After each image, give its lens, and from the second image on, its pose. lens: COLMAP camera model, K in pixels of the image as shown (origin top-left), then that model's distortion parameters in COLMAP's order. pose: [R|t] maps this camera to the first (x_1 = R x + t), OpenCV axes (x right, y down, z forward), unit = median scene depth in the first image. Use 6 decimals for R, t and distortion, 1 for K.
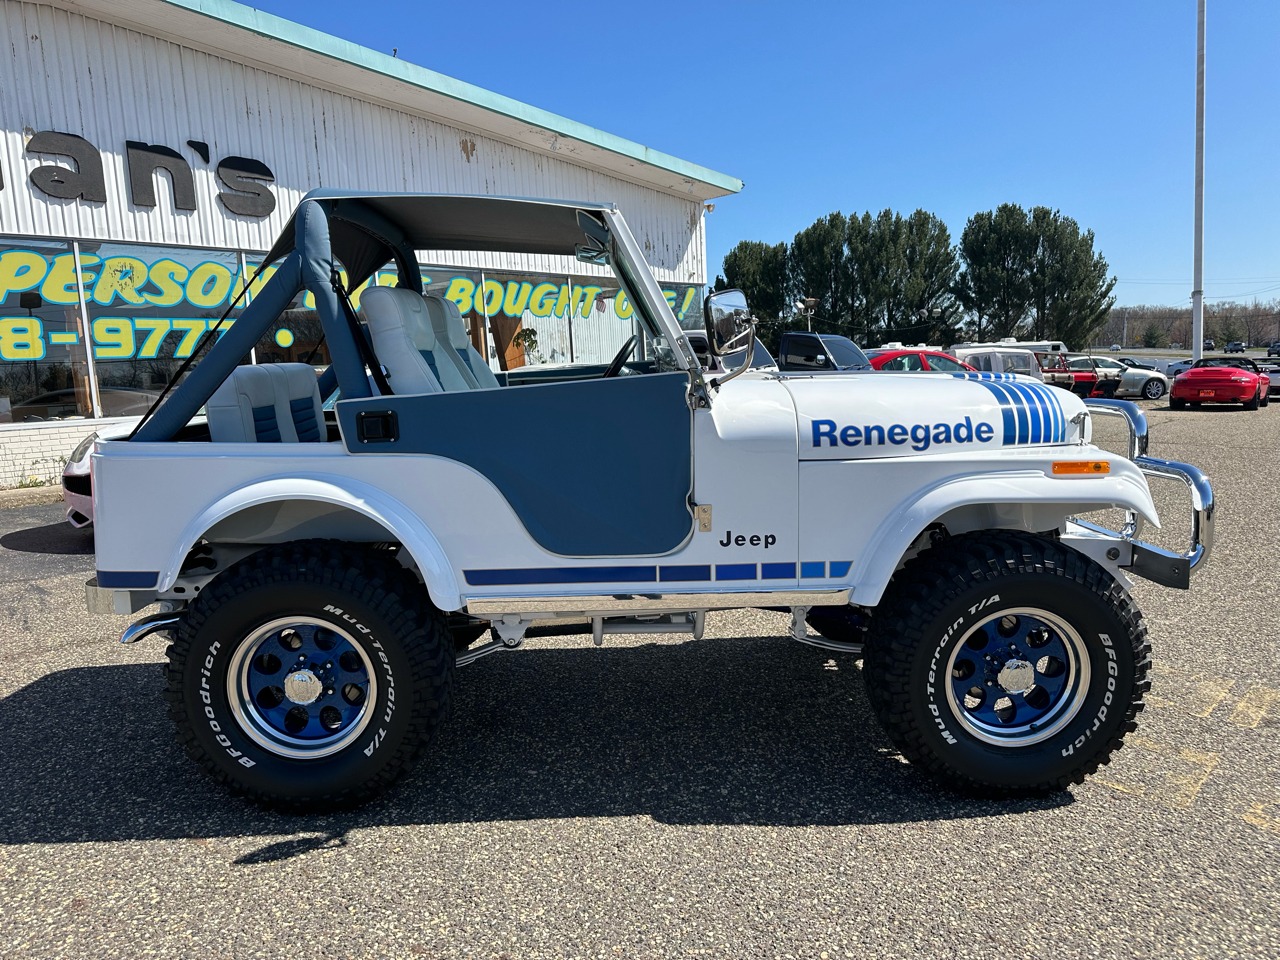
lens RADIAL K [[908.6, 0, 664.4], [0, 908.6, 467.0], [0, 0, 1]] dist [0.020492, -0.036905]
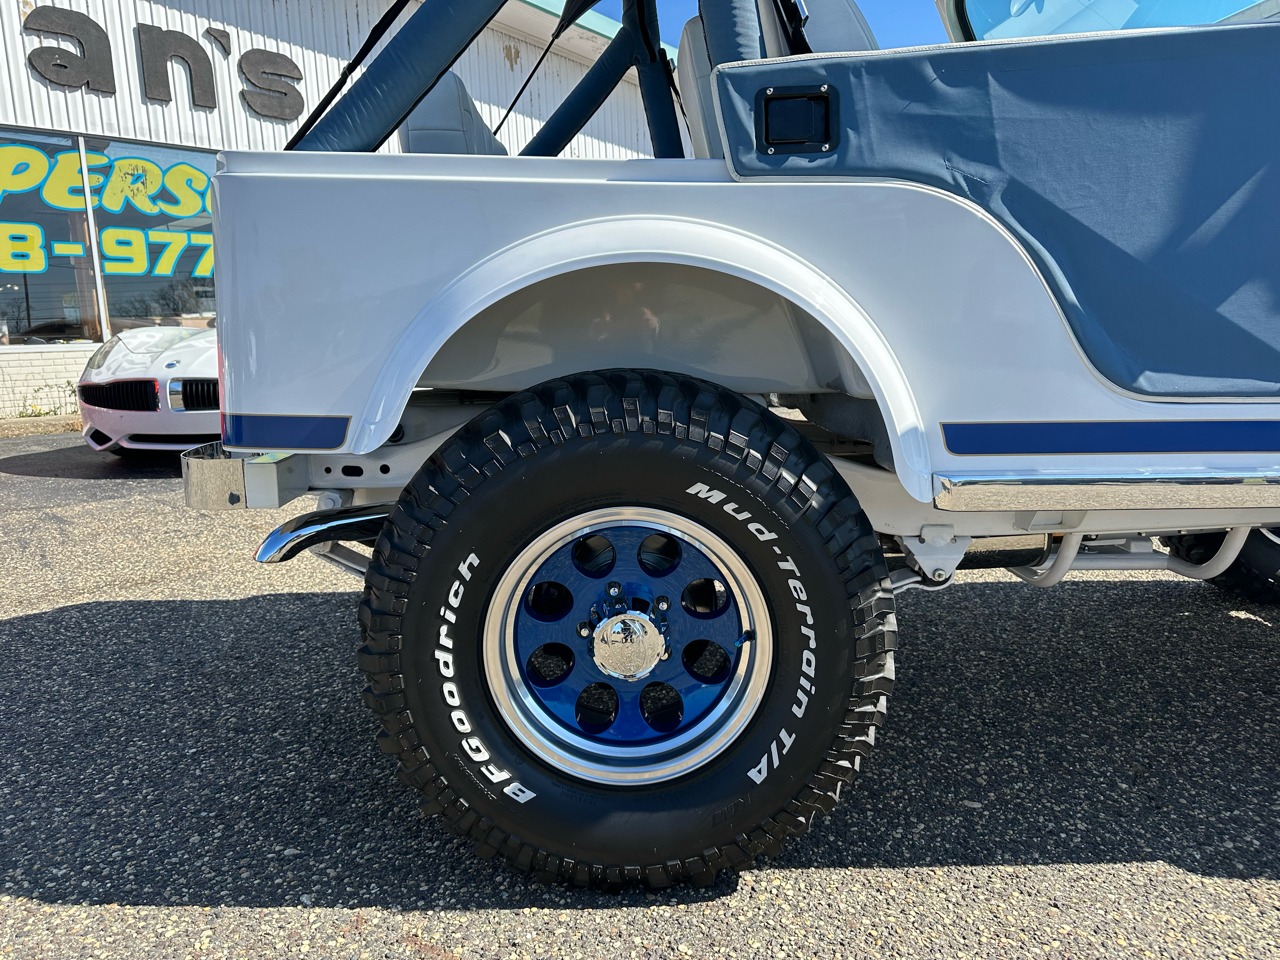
lens RADIAL K [[908.6, 0, 643.5], [0, 908.6, 468.9], [0, 0, 1]] dist [0.020492, -0.036905]
pose [[0.999900, 0.011358, -0.008484, -0.275999], [-0.011074, 0.999403, 0.032728, 0.089852], [0.008851, -0.032631, 0.999428, 0.355243]]
